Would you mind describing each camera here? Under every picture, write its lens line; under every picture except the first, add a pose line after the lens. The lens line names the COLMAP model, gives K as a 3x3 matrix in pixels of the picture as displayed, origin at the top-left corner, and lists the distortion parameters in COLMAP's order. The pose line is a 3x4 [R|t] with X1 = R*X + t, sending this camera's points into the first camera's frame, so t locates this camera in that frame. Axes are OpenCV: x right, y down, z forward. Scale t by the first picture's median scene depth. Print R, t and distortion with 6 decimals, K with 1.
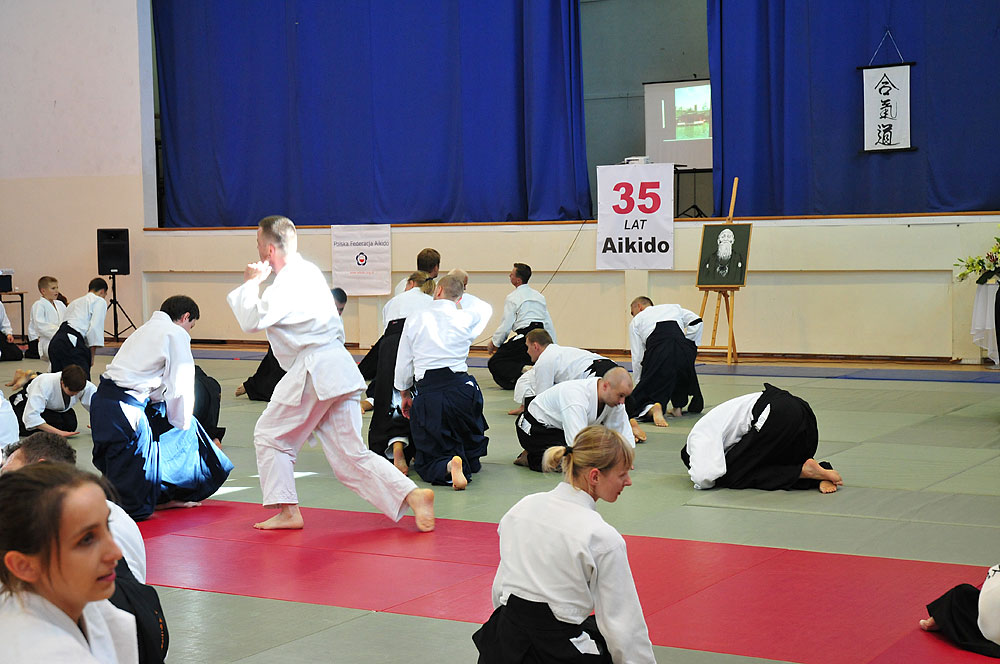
lens RADIAL K [[1699.0, 0, 501.6], [0, 1699.0, 353.1], [0, 0, 1]] dist [0.086616, 0.125886]
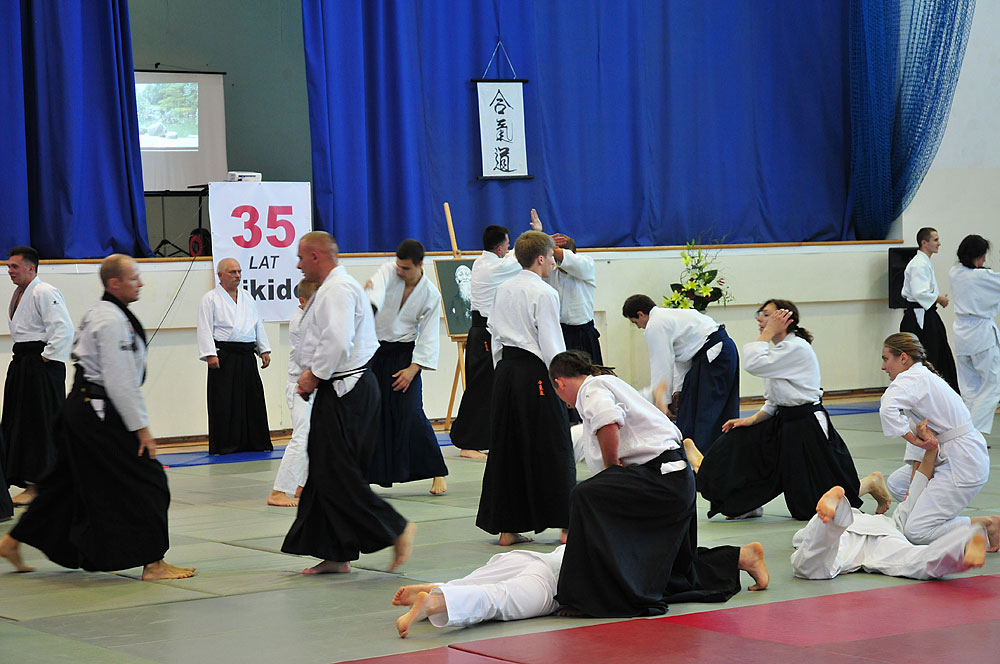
lens RADIAL K [[2344.9, 0, 499.1], [0, 2344.9, 356.1], [0, 0, 1]] dist [0.238873, -0.073907]
pose [[0.438302, -0.029707, 0.898337, -0.842117], [0.084760, 0.996366, -0.008406, -0.017998], [-0.894822, 0.079827, 0.439227, 0.479179]]
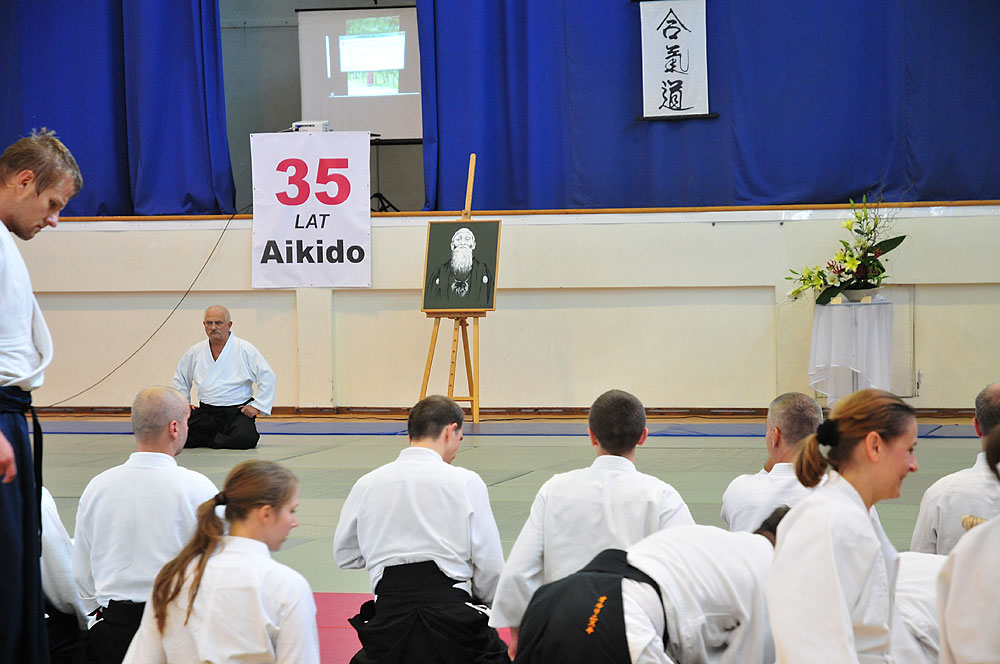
lens RADIAL K [[2881.4, 0, 503.4], [0, 2881.4, 354.1], [0, 0, 1]] dist [0.382384, 0.107640]
pose [[0.968319, -0.010490, 0.249495, -0.140899], [0.018001, 0.999450, -0.027844, 0.010939], [-0.249066, 0.031453, 0.967976, -0.134054]]
